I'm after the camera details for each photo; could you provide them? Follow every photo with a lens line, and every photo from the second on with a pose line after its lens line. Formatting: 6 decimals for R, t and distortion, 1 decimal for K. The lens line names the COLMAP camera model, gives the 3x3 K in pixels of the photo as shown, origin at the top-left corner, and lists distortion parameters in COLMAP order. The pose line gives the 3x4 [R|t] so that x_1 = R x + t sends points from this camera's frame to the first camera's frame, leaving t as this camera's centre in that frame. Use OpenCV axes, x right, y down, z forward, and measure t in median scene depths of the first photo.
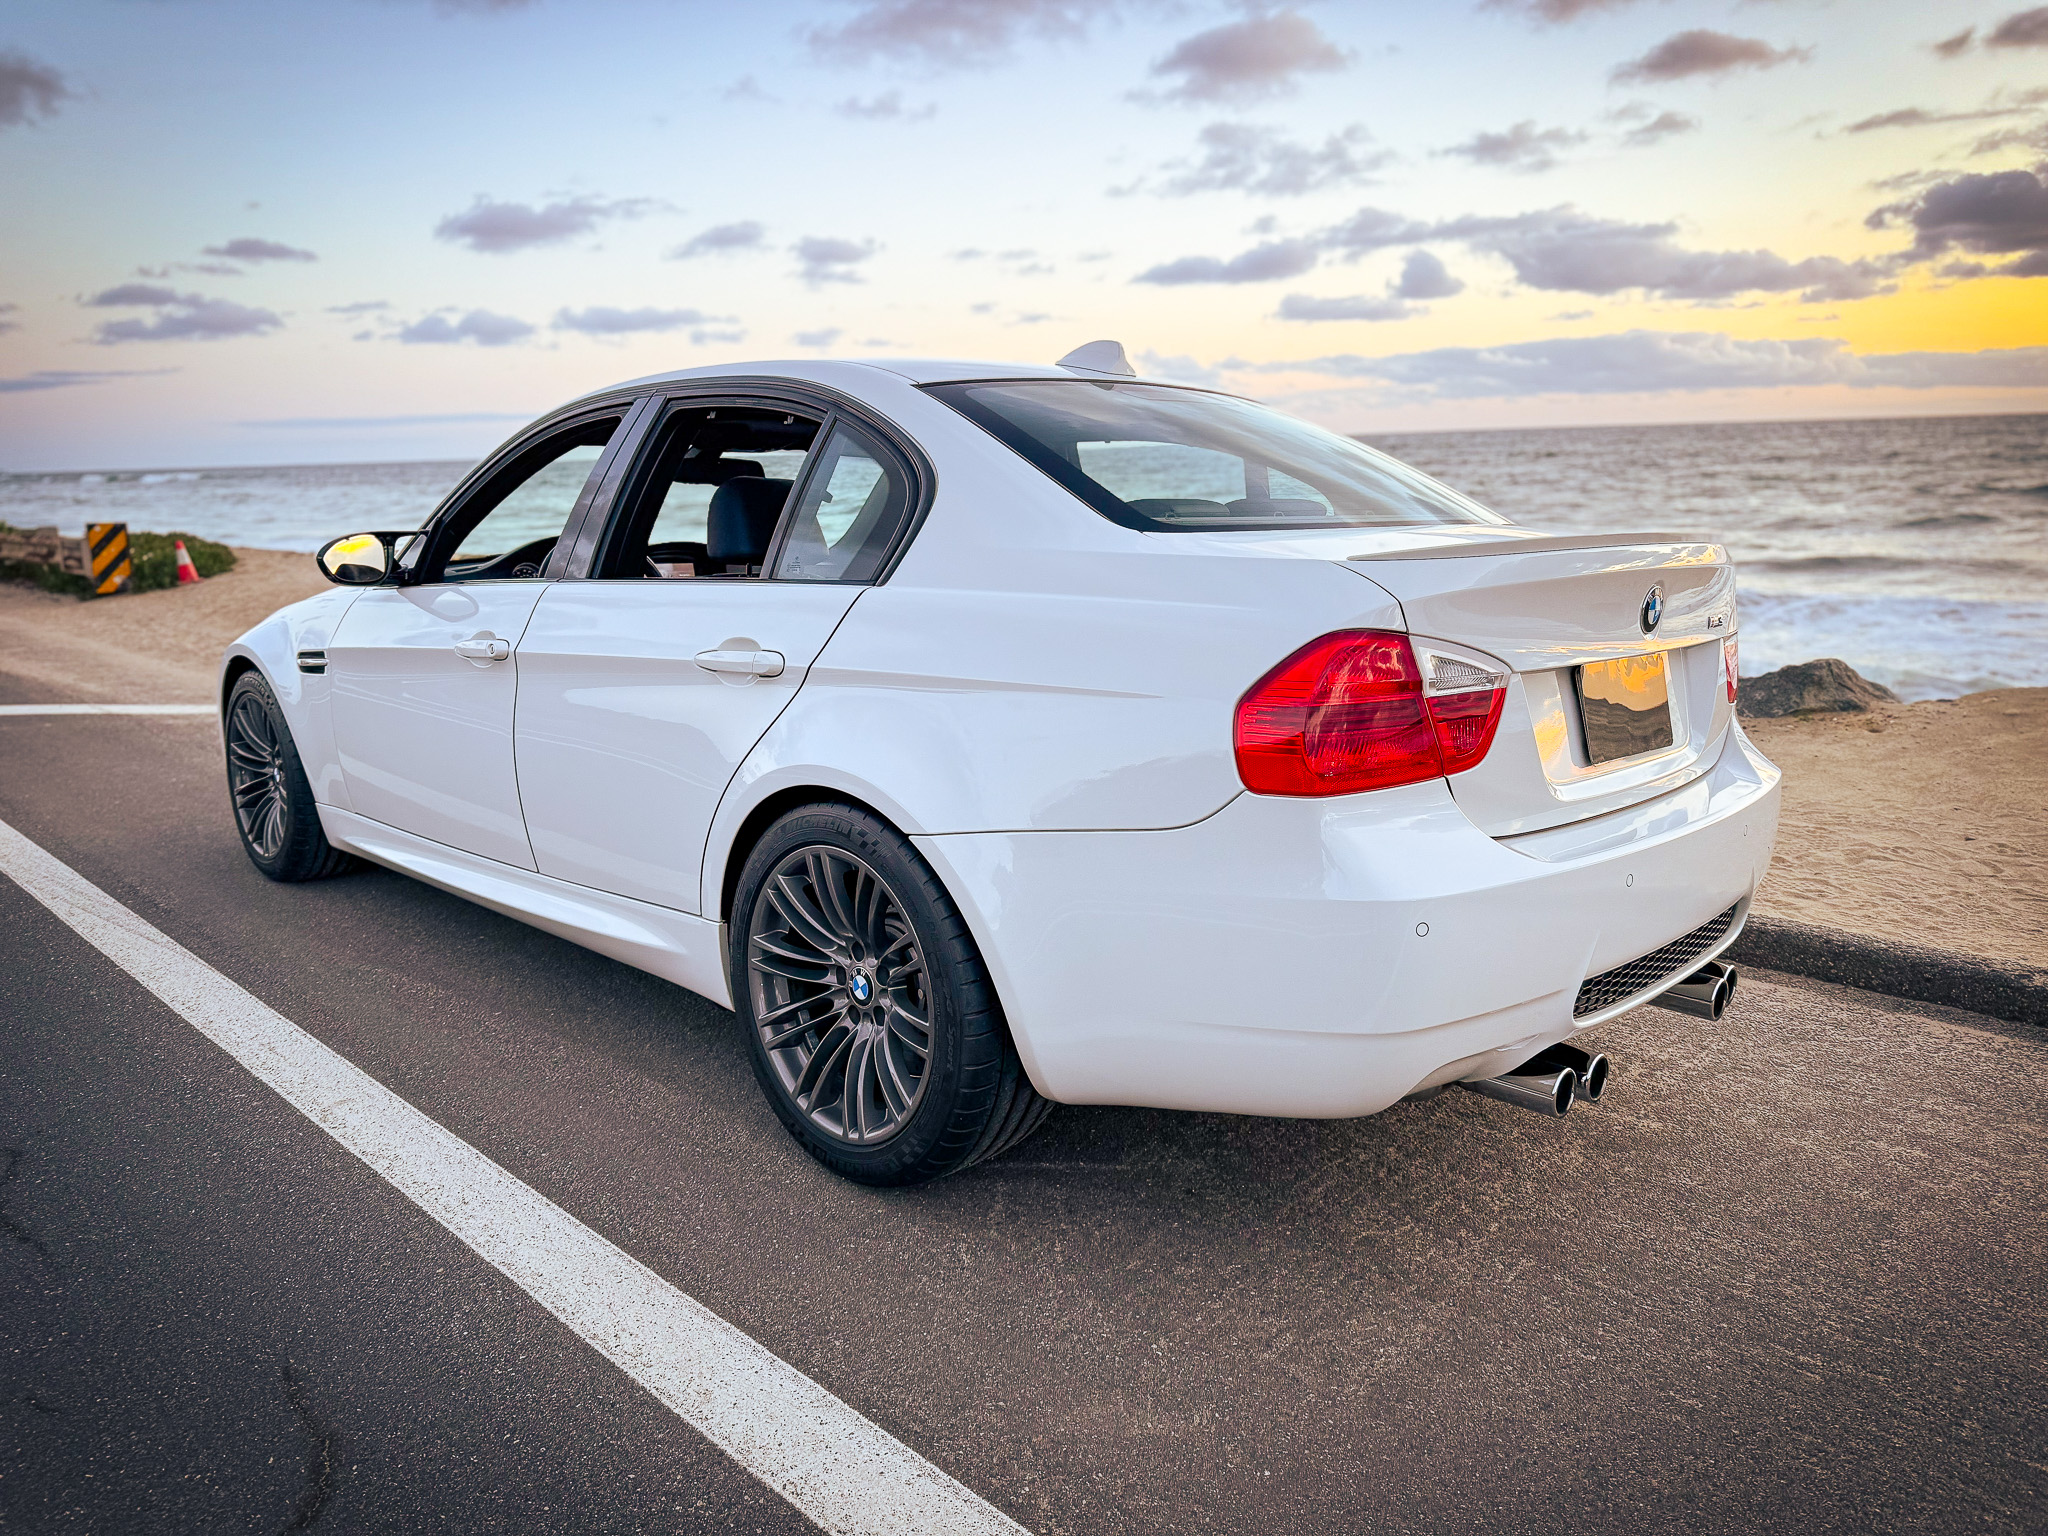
lens RADIAL K [[1513.0, 0, 1027.4], [0, 1513.0, 799.0], [0, 0, 1]] dist [0.021223, -0.034541]
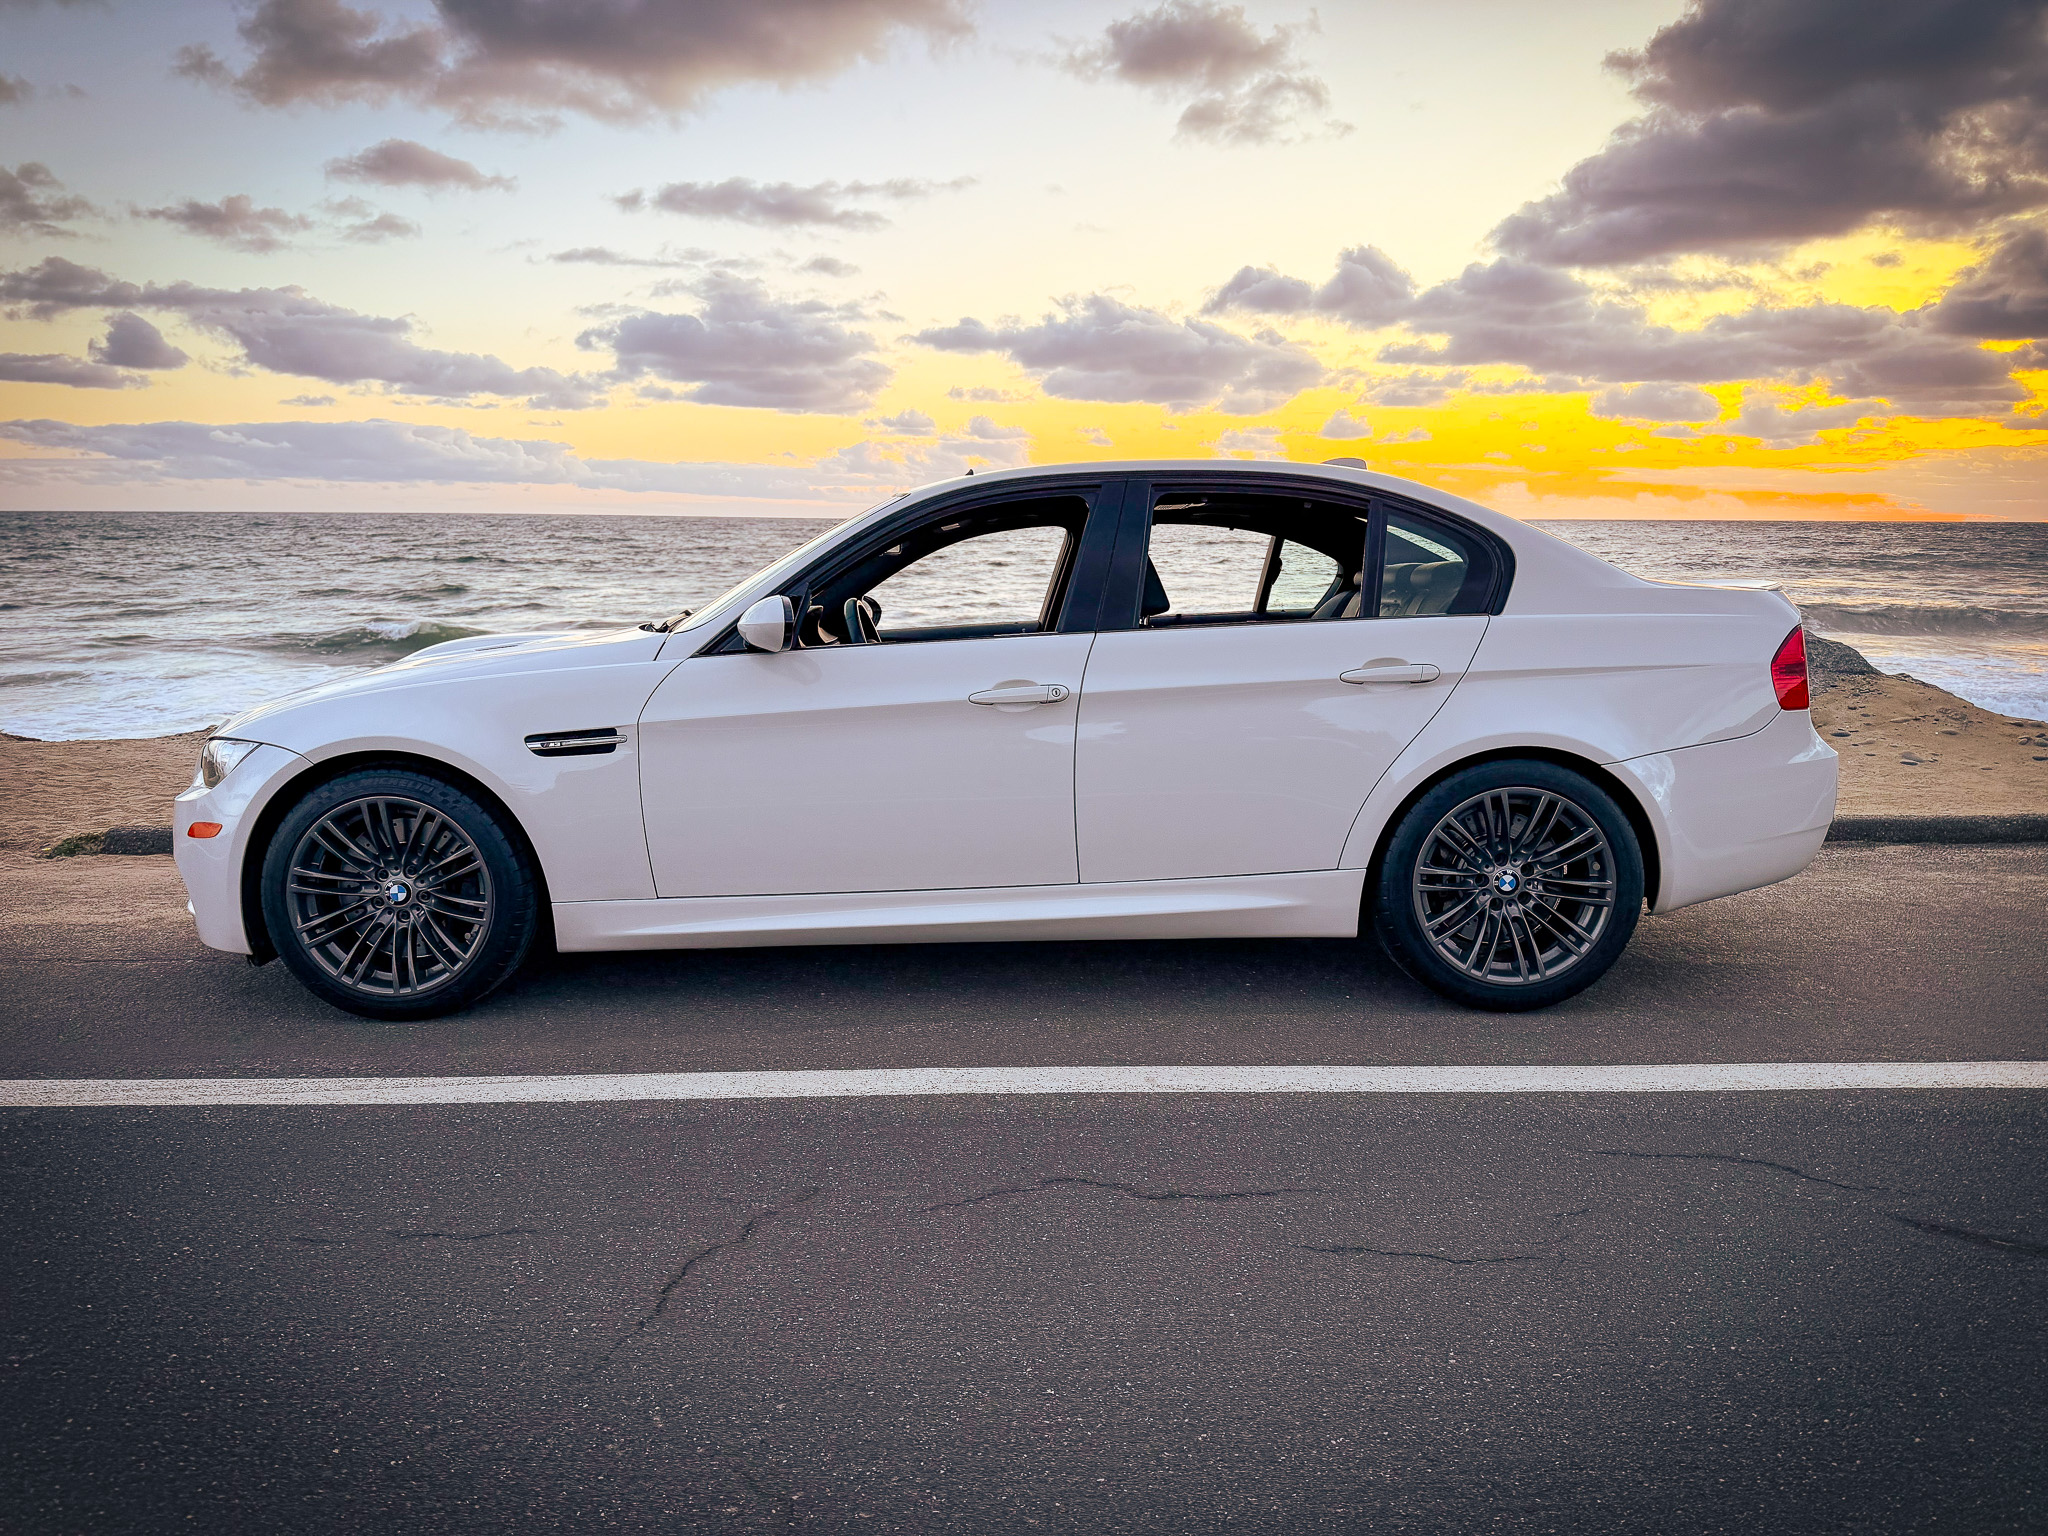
lens RADIAL K [[1521.9, 0, 1039.1], [0, 1521.9, 786.4], [0, 0, 1]] dist [0.031819, -0.051601]
pose [[0.668394, -0.096303, 0.737546, -1.176849], [0.144651, 0.989481, -0.001890, -0.026280], [-0.729606, 0.107950, 0.675294, 0.241948]]
